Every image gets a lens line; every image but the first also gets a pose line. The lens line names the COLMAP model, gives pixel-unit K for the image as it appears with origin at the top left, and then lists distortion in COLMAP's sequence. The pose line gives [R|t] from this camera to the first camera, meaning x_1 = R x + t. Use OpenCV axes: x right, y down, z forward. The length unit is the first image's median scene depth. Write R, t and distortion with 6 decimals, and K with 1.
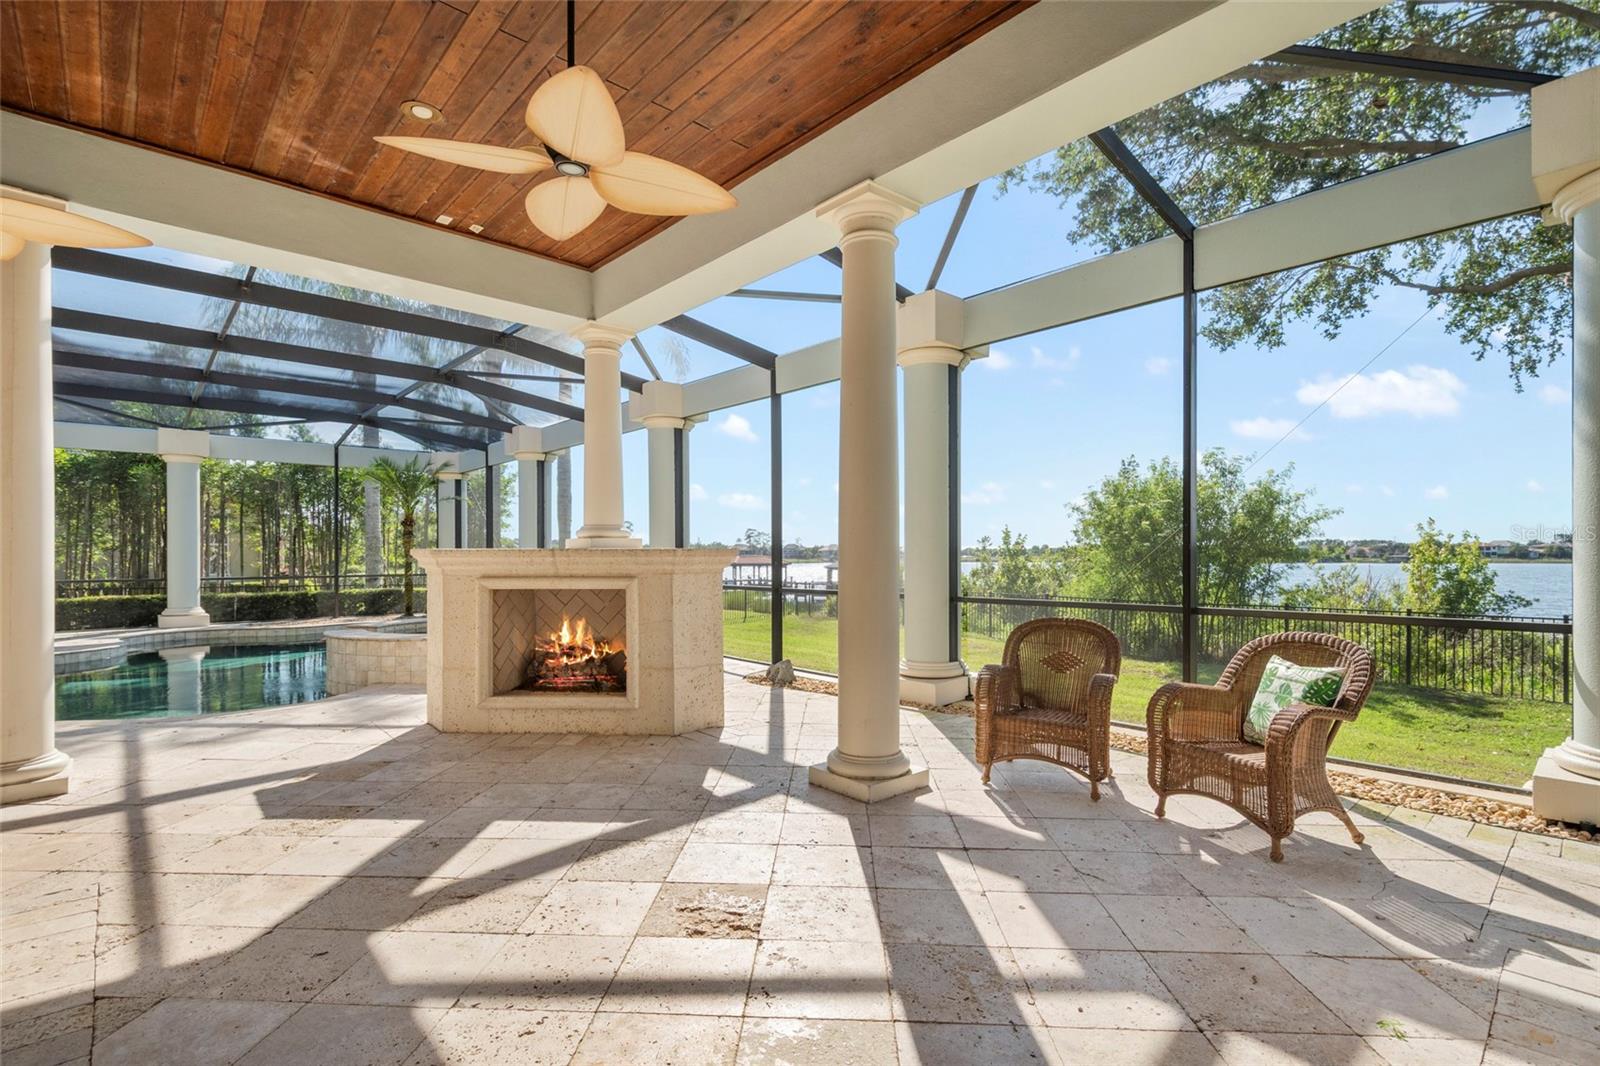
lens RADIAL K [[756.5, 0, 800.5], [0, 756.5, 554.5], [0, 0, 1]] dist [0.000223, 0.000027]
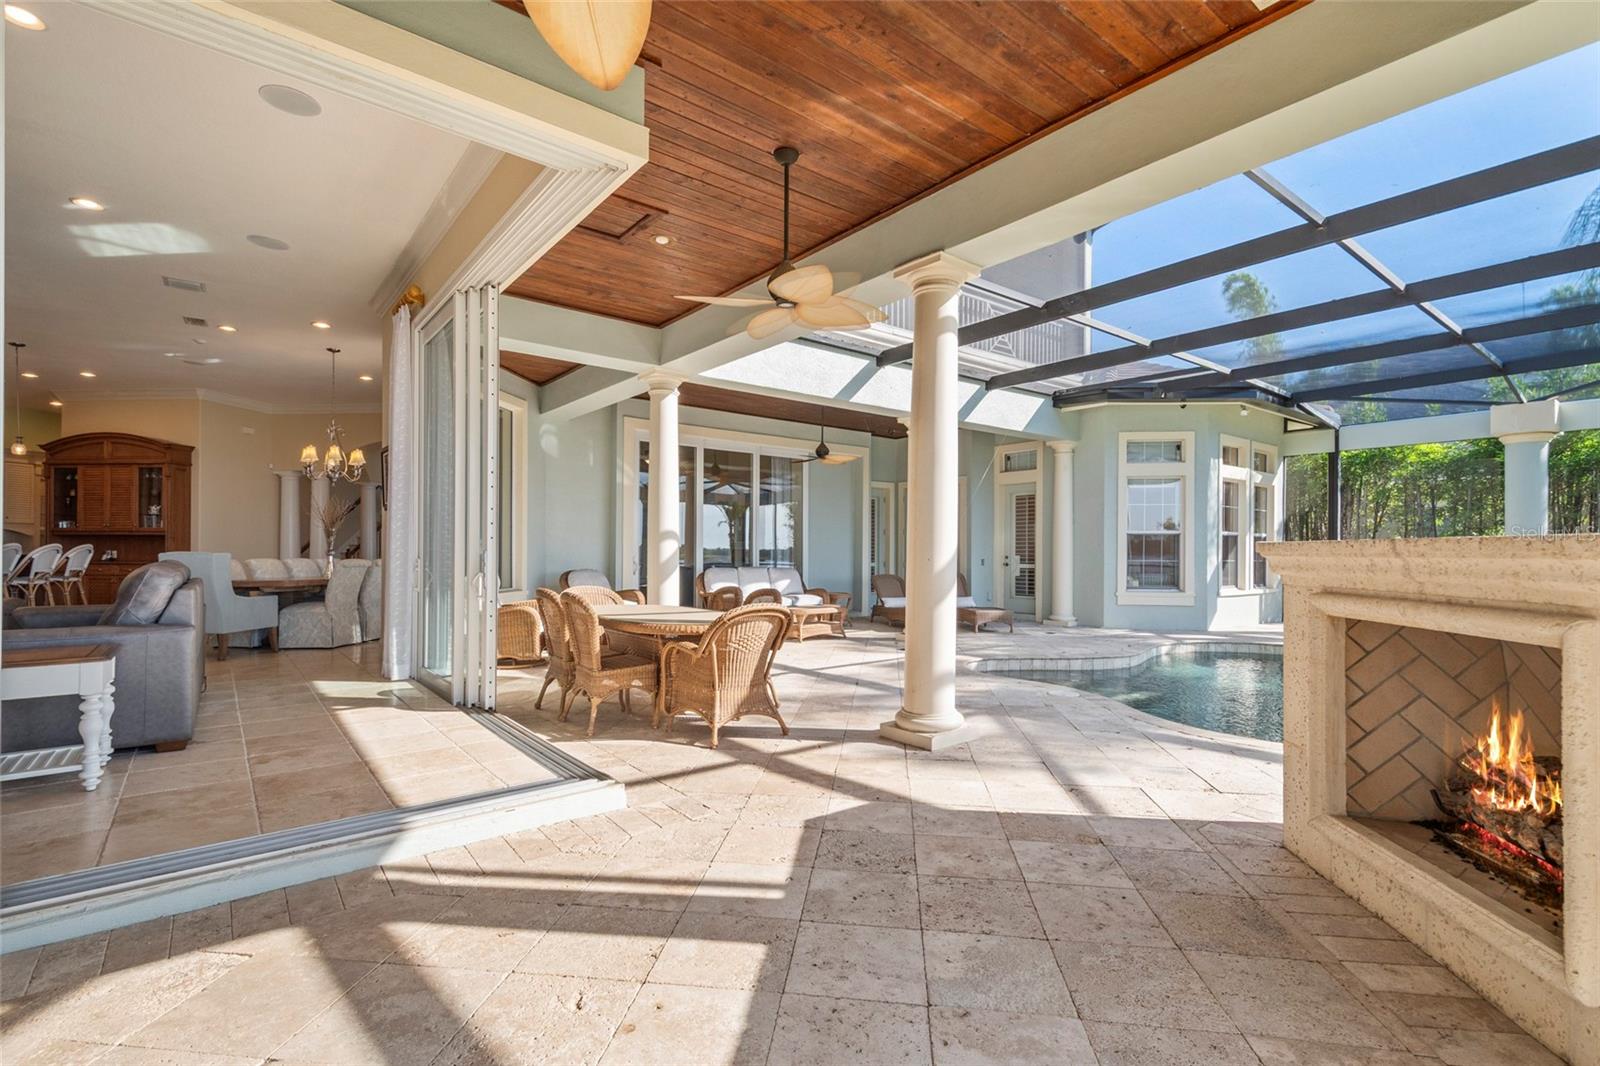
lens RADIAL K [[725.4, 0, 799.4], [0, 725.4, 552.7], [0, 0, 1]] dist [0.022395, -0.000232]
pose [[-0.063512, 0.000553, -0.997981, 0.137471], [-0.006945, 0.999975, 0.000996, 0.003363], [0.997957, 0.006994, -0.063506, 0.663098]]
